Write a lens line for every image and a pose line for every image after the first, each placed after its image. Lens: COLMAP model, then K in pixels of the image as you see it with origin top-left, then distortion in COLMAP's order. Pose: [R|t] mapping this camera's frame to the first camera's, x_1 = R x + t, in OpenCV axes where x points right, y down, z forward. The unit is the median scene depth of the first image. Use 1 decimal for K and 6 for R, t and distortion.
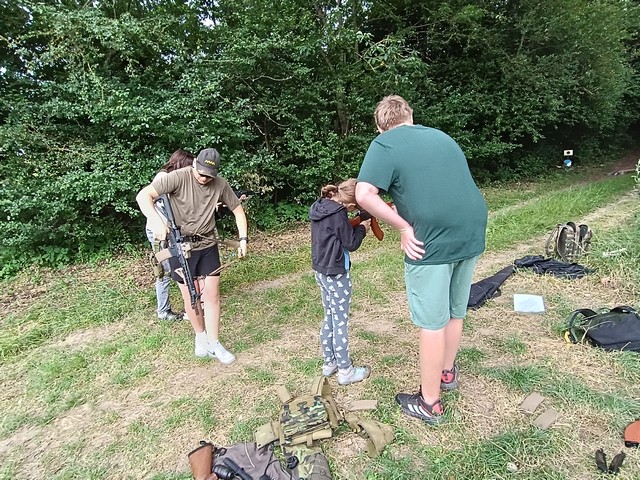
lens RADIAL K [[374.5, 0, 319.9], [0, 374.5, 239.6], [0, 0, 1]] dist [0.000456, 0.009817]
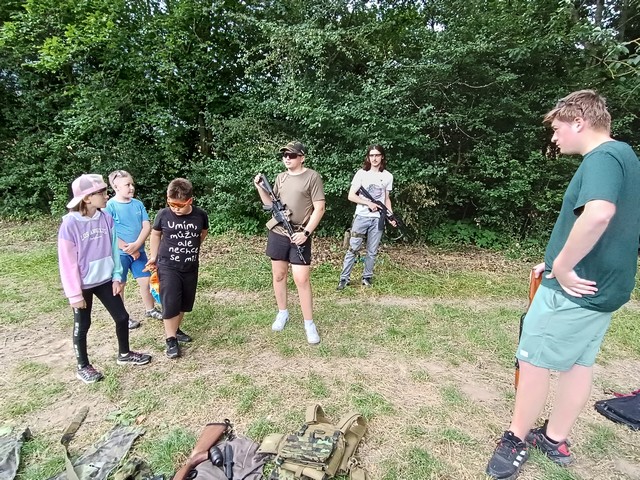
lens RADIAL K [[374.5, 0, 319.5], [0, 374.5, 241.4], [0, 0, 1]] dist [0.000456, 0.009817]
pose [[0.840072, 0.227998, -0.492236, 0.103294], [-0.234770, 0.970815, 0.049002, -0.021024], [0.489043, 0.074397, 0.869081, 0.057676]]
